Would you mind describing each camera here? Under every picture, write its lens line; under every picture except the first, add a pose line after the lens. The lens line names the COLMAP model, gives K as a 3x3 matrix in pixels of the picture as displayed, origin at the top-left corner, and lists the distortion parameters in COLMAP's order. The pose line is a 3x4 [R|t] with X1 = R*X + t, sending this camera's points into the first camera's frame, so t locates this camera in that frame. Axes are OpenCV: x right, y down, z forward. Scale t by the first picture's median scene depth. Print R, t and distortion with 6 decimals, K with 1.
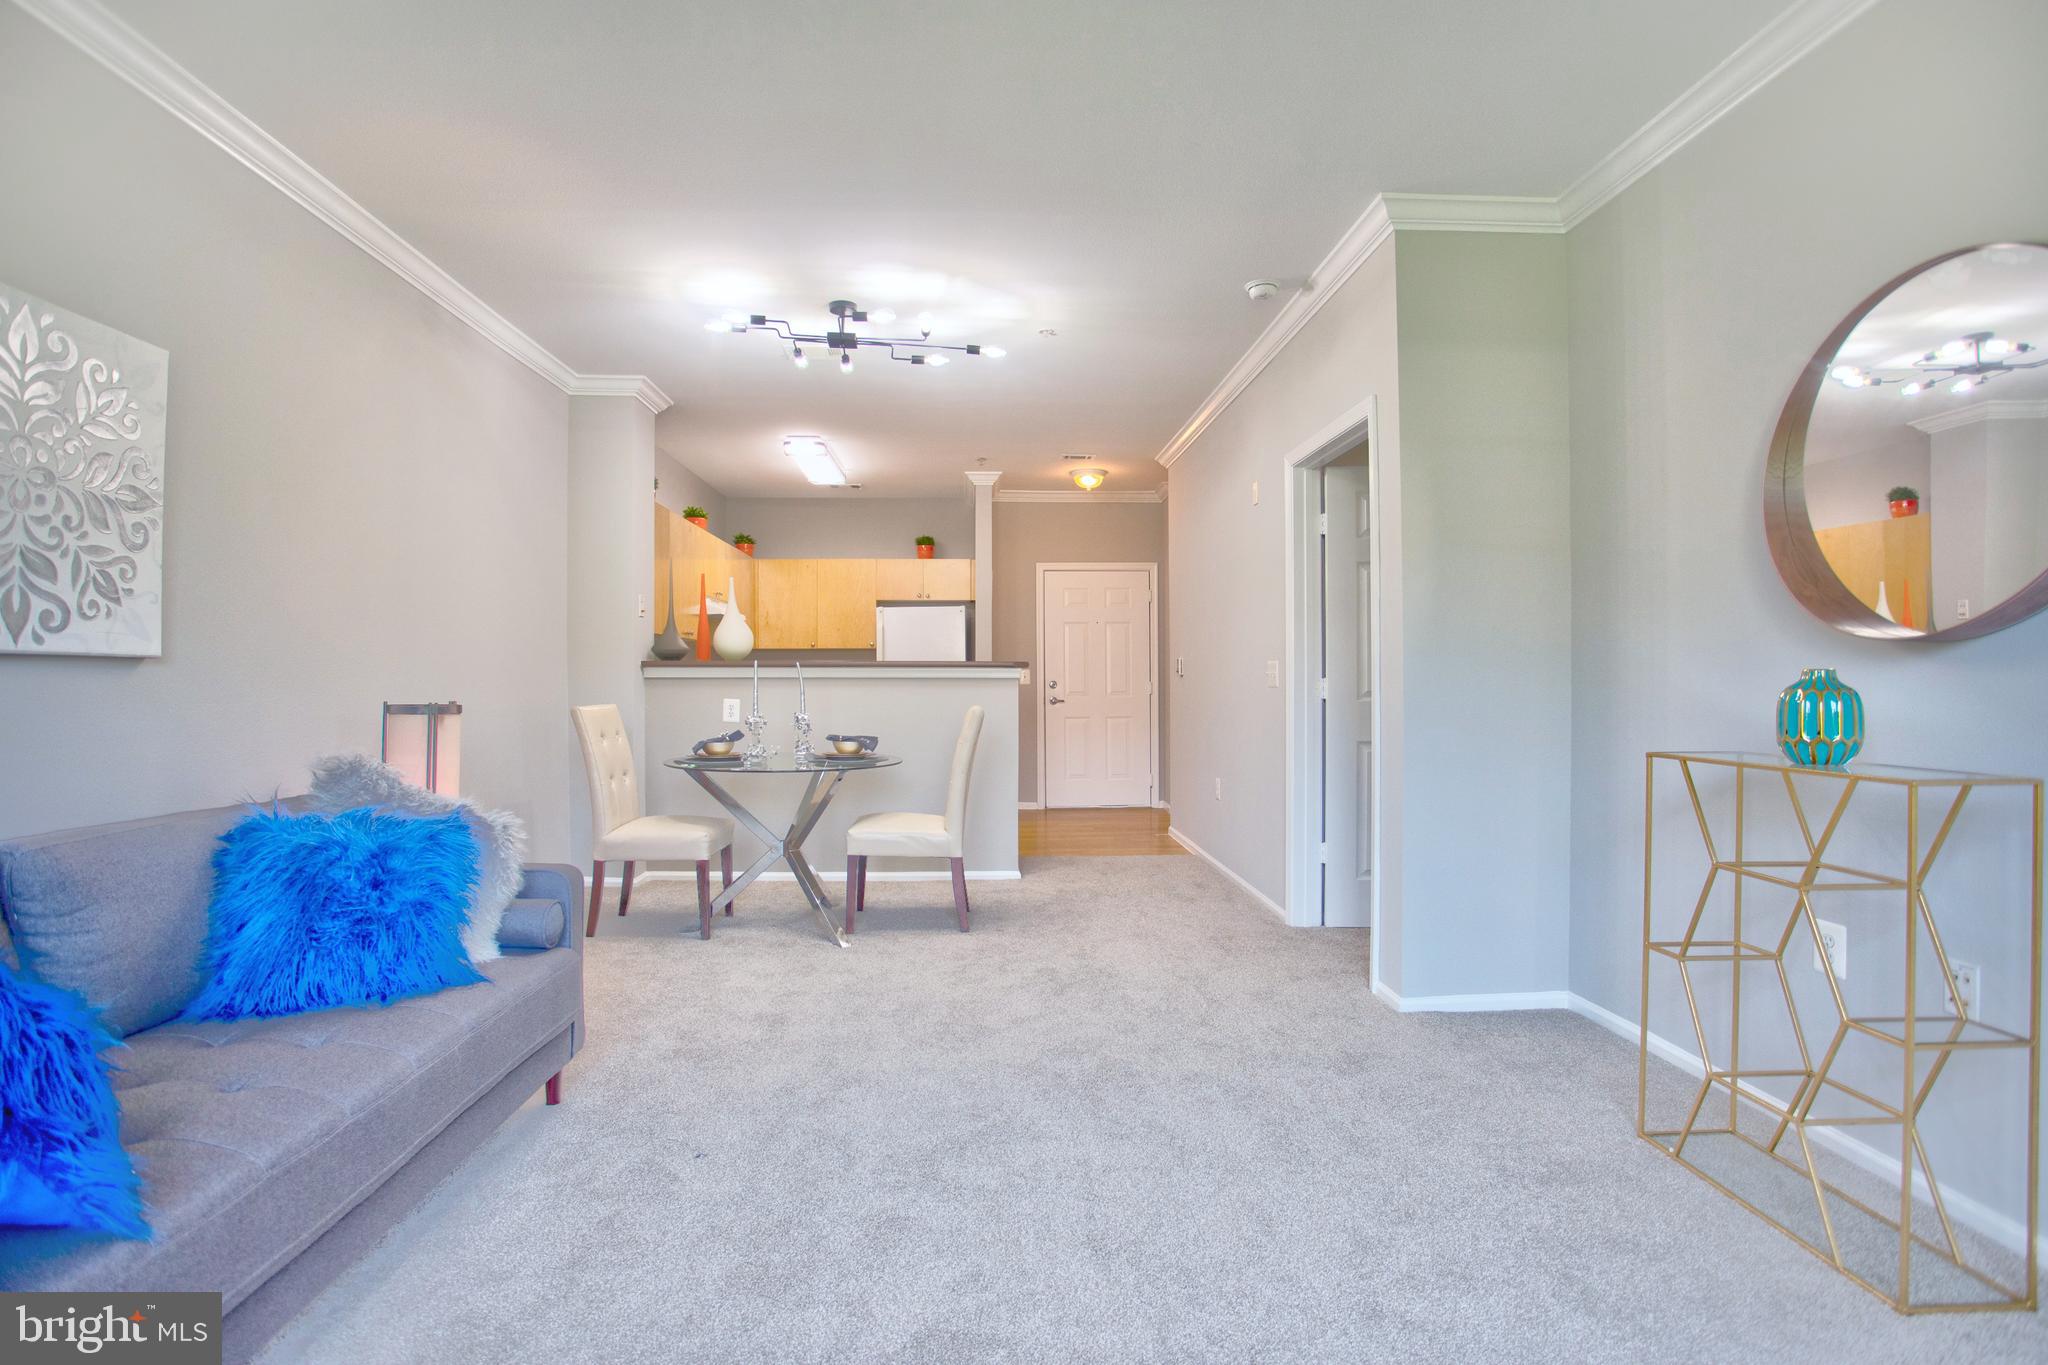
lens RADIAL K [[1003.6, 0, 1029.8], [0, 1003.6, 682.7], [0, 0, 1]] dist [-0.088190, 0.042391]
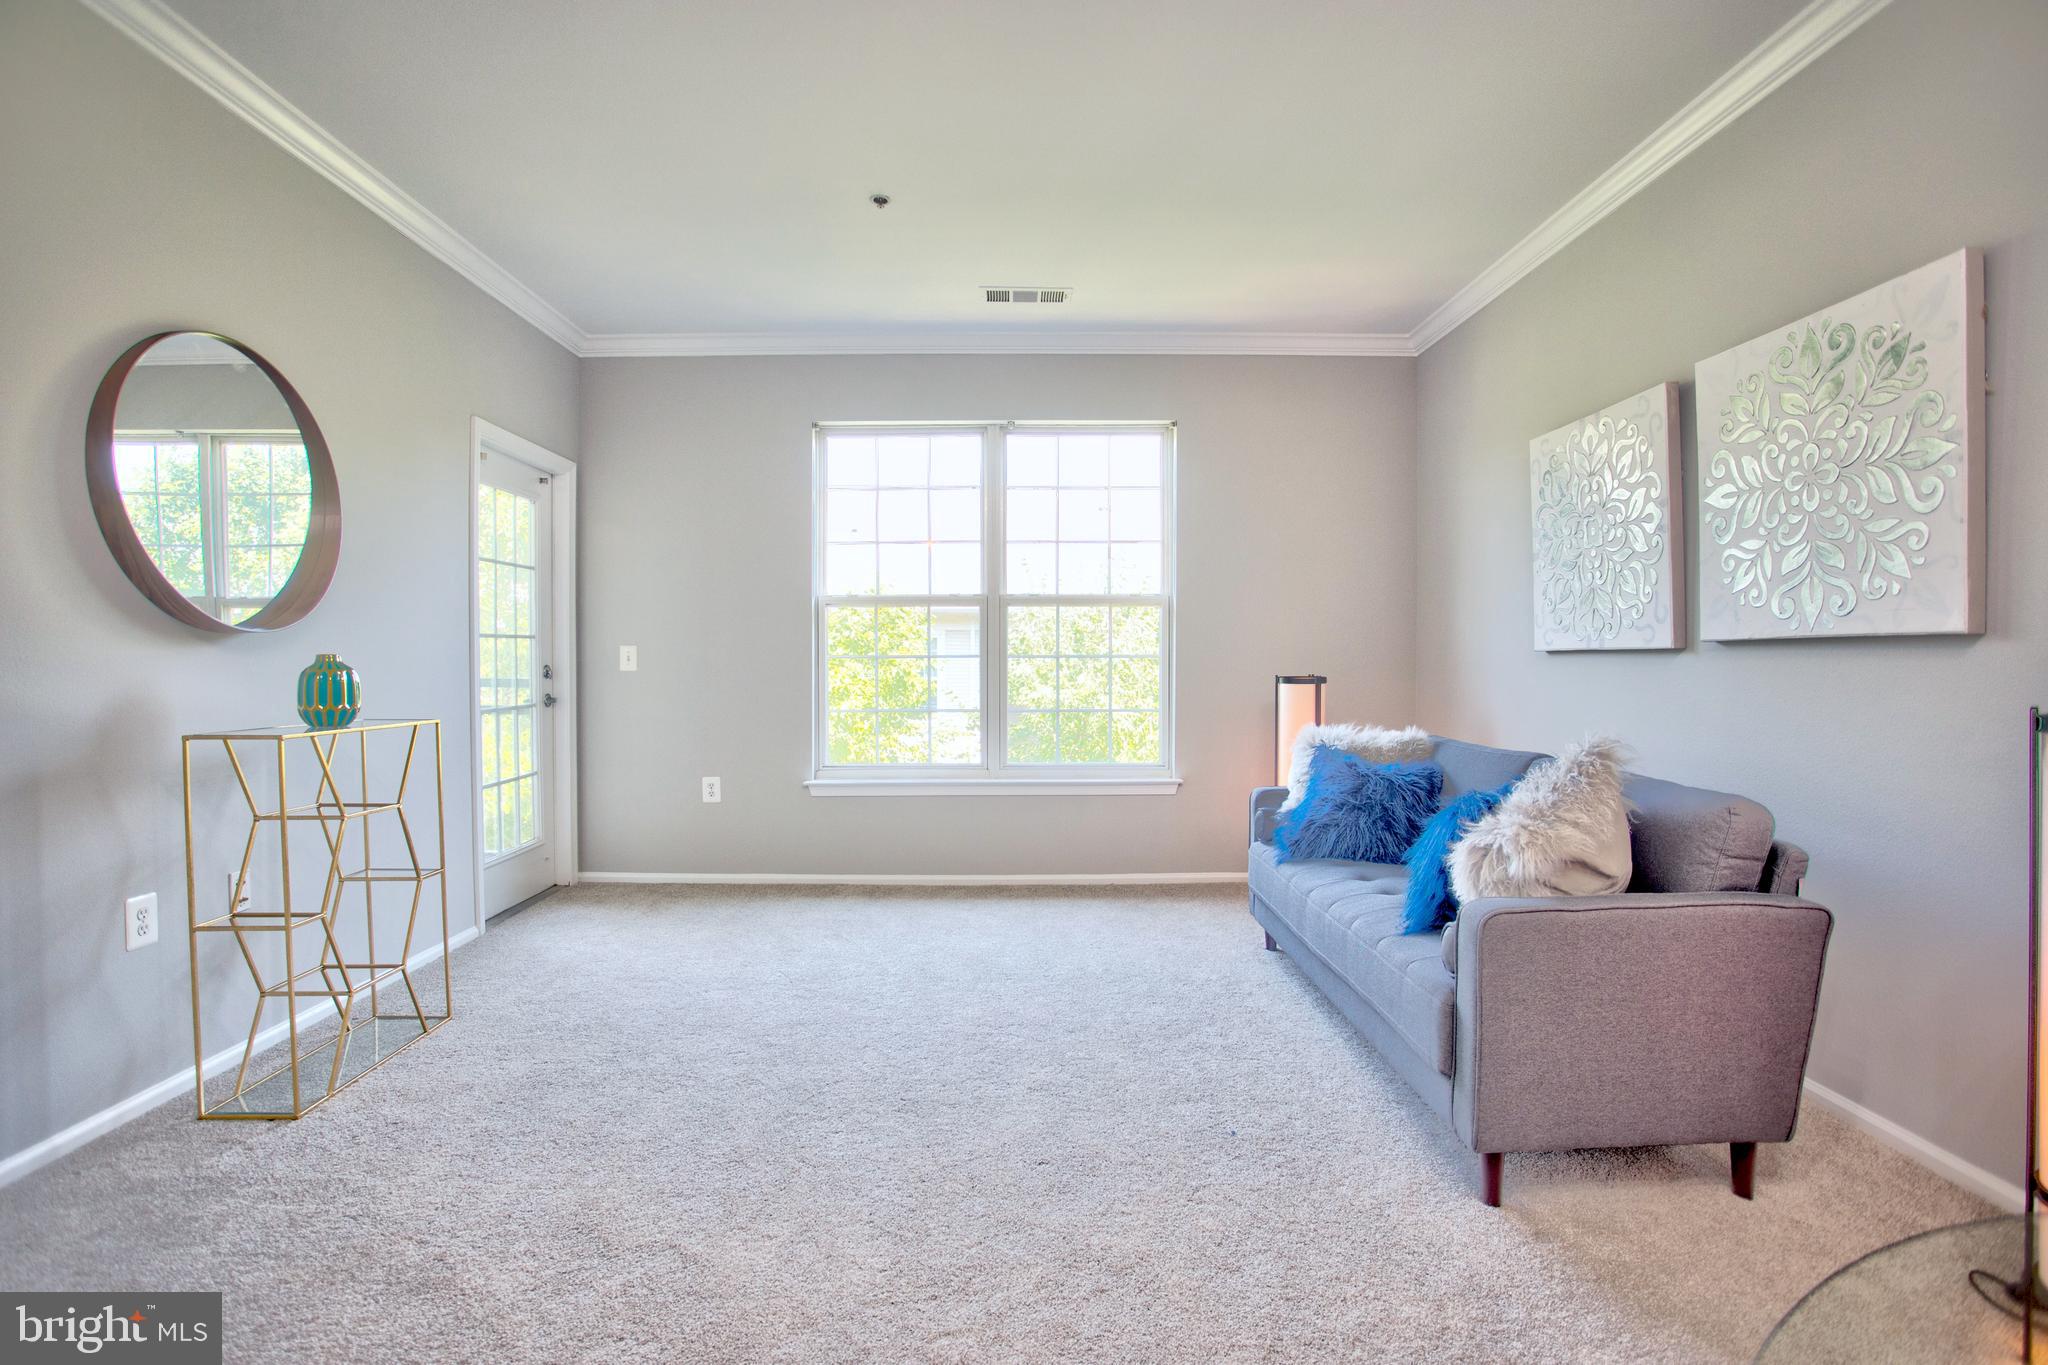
lens RADIAL K [[994.1, 0, 1024.0], [0, 994.1, 682.5], [0, 0, 1]] dist [-0.099244, 0.040117]
pose [[-0.999469, 0.002097, 0.032504, -0.086455], [0.002903, 0.999689, 0.024770, -0.001519], [-0.032442, 0.024852, -0.999165, 1.074701]]
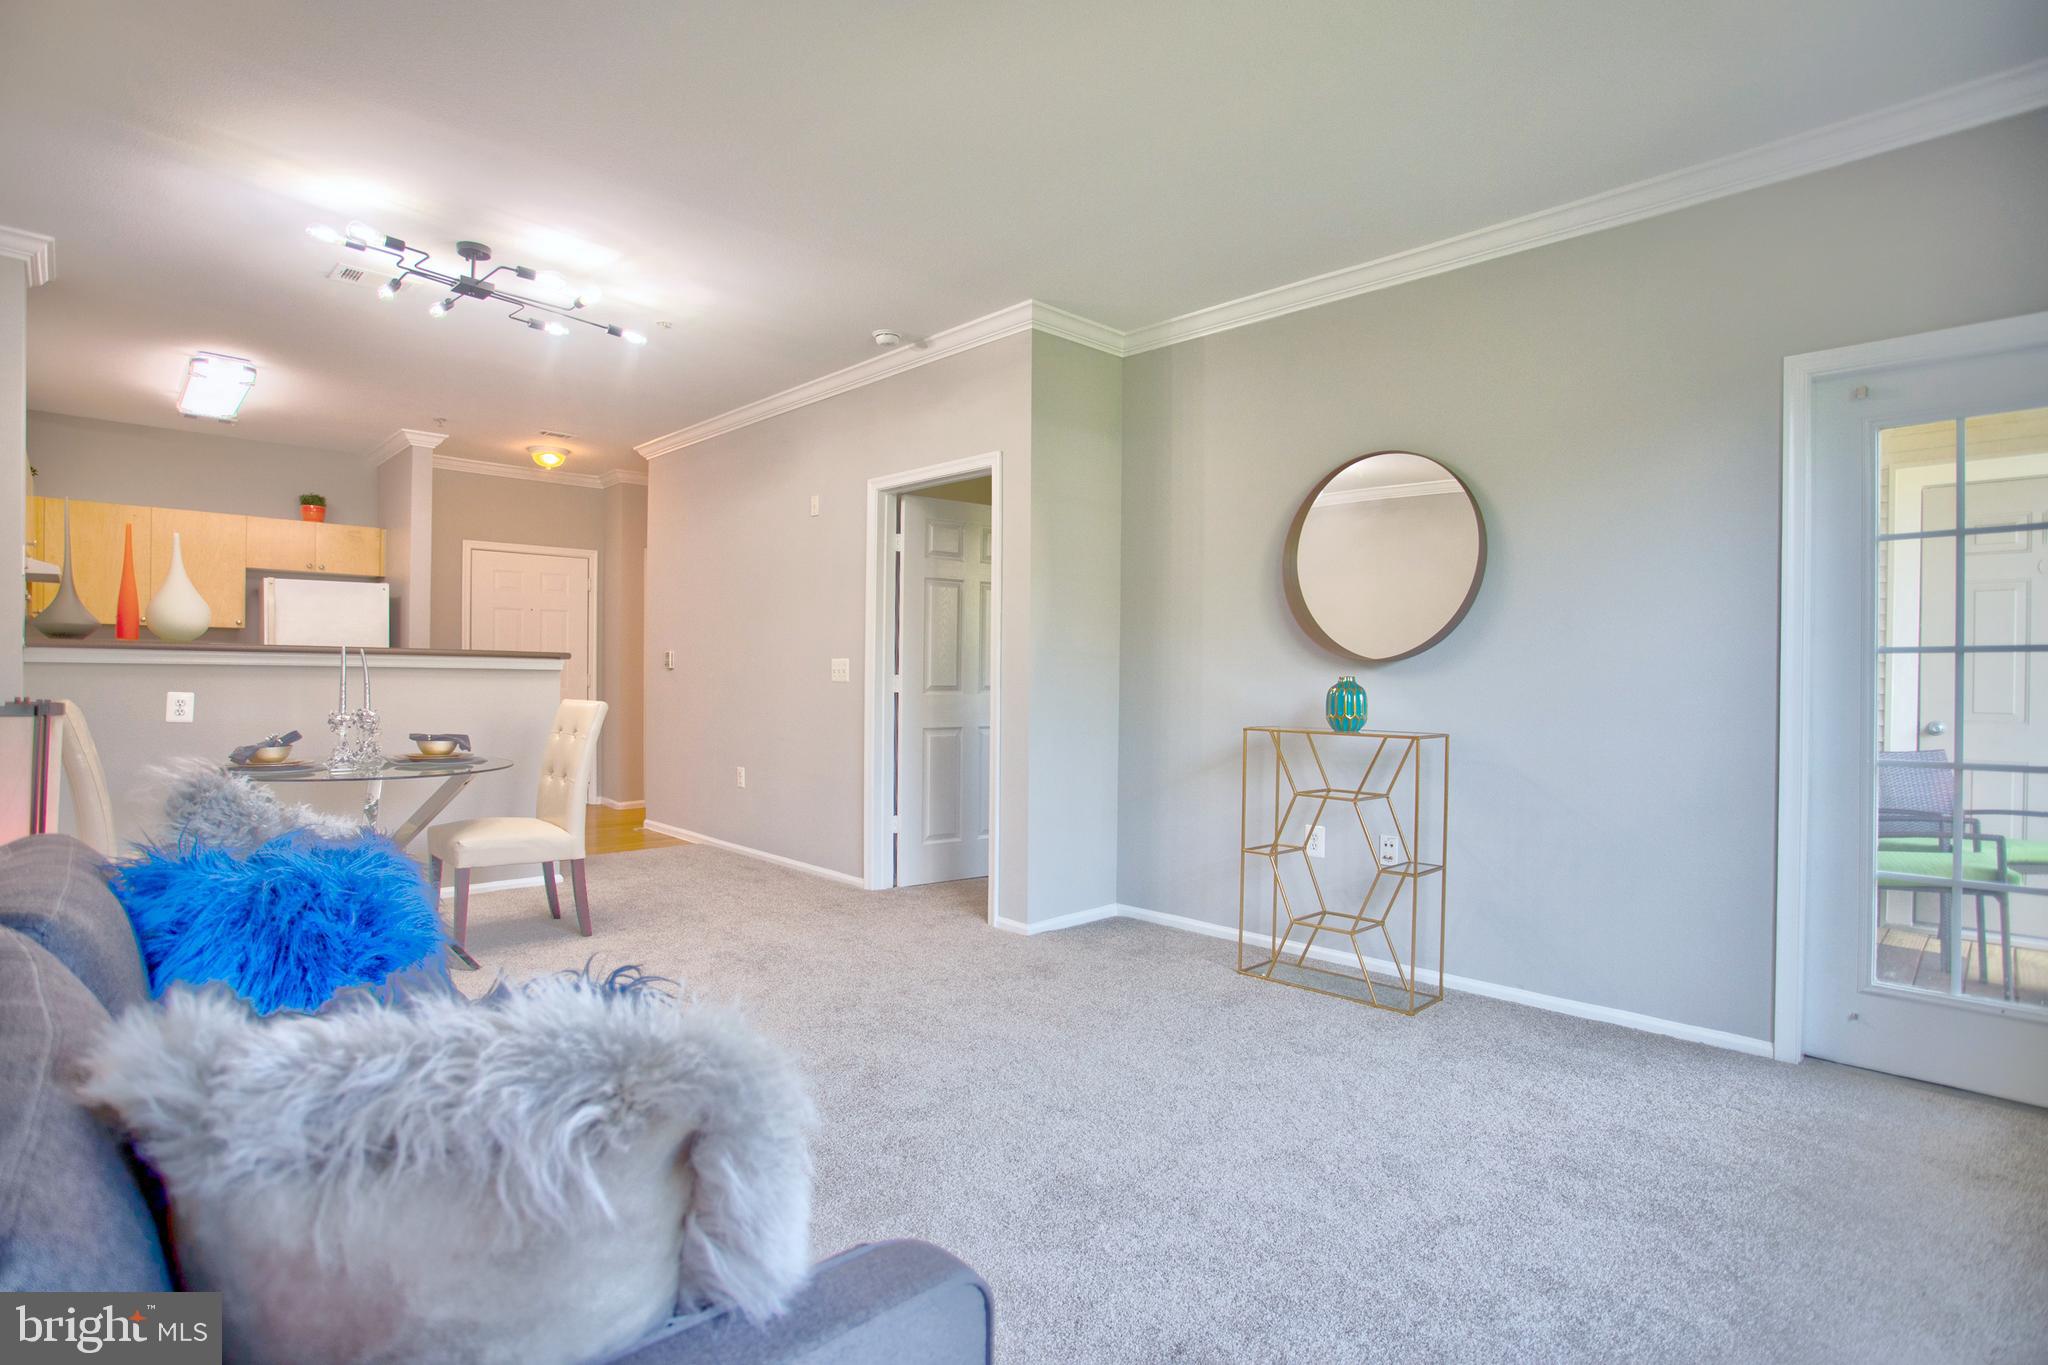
lens RADIAL K [[1003.6, 0, 1029.8], [0, 1003.6, 682.7], [0, 0, 1]] dist [-0.088190, 0.042391]
pose [[0.747014, 0.005929, 0.664782, -0.386673], [-0.011463, 0.999926, 0.003962, -0.001654], [-0.664709, -0.010580, 0.747027, 0.016926]]
